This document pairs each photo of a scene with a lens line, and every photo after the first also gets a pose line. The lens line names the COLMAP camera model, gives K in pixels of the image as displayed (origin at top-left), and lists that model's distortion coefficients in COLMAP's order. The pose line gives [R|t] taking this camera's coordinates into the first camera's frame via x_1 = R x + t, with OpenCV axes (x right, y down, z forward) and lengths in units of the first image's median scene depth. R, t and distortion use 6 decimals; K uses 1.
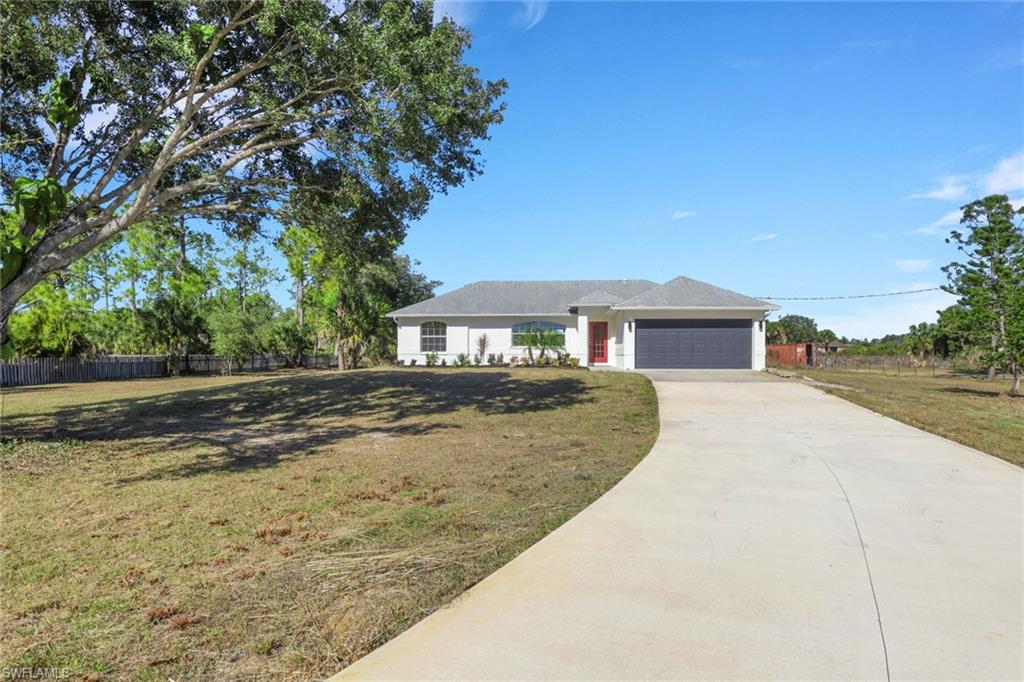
lens RADIAL K [[661.8, 0, 510.6], [0, 661.8, 342.5], [0, 0, 1]] dist [0.012173, 0.002249]
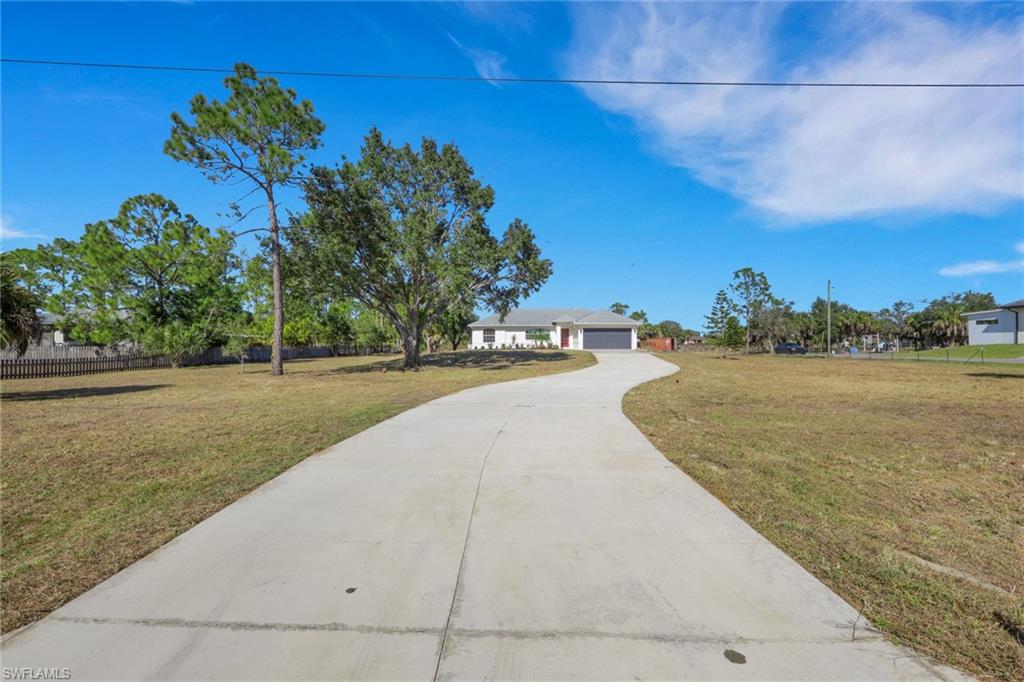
lens RADIAL K [[477.1, 0, 513.1], [0, 477.1, 338.7], [0, 0, 1]] dist [-0.001587, -0.000039]
pose [[0.997281, -0.003338, 0.073622, -0.157967], [0.003146, 0.999991, 0.002726, -0.002352], [-0.073630, -0.002487, 0.997283, -0.575374]]
